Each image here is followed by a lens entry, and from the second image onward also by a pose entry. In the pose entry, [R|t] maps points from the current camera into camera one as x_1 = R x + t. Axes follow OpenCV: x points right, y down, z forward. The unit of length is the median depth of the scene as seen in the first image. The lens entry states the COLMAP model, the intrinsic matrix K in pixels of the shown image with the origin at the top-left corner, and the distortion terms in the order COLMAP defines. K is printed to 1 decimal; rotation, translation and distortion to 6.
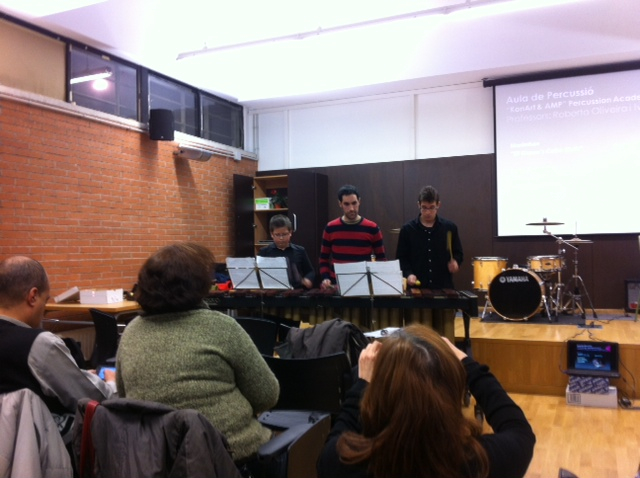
lens RADIAL K [[607.7, 0, 336.6], [0, 607.7, 236.4], [0, 0, 1]] dist [0.110202, -0.318977]
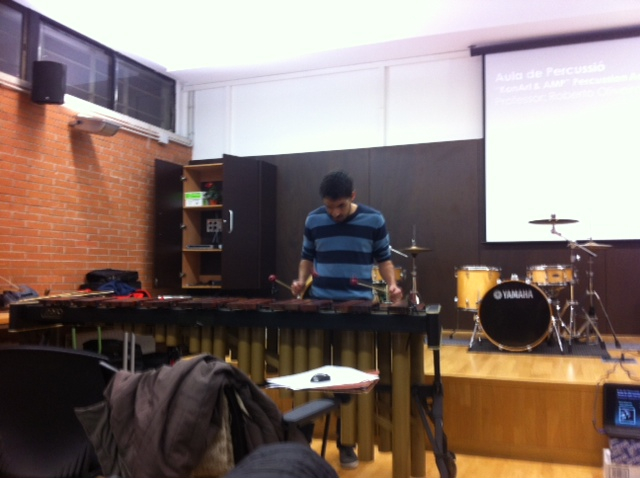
lens RADIAL K [[607.7, 0, 336.6], [0, 607.7, 236.4], [0, 0, 1]] dist [0.110202, -0.318977]
pose [[0.998788, 0.018742, 0.045503, 0.035814], [-0.017045, 0.999155, -0.037388, 0.027159], [-0.046165, 0.036567, 0.998264, 0.233547]]
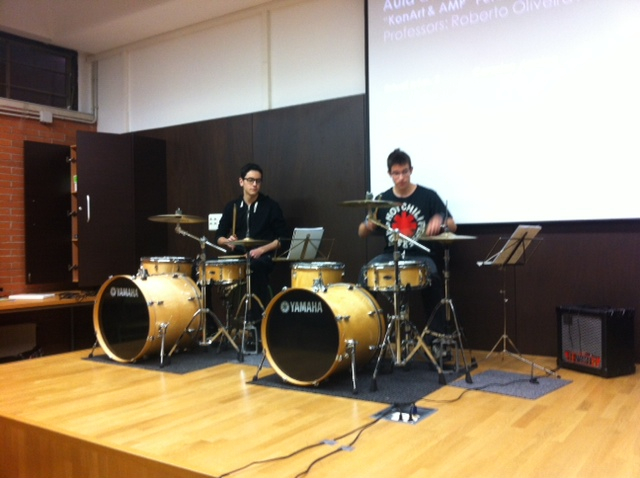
lens RADIAL K [[614.4, 0, 327.2], [0, 614.4, 239.0], [0, 0, 1]] dist [0.089821, -0.263582]
pose [[0.982483, -0.000187, -0.186354, 0.360335], [0.003966, 0.999794, 0.019904, -0.000720], [0.186312, -0.020294, 0.982281, 0.411680]]
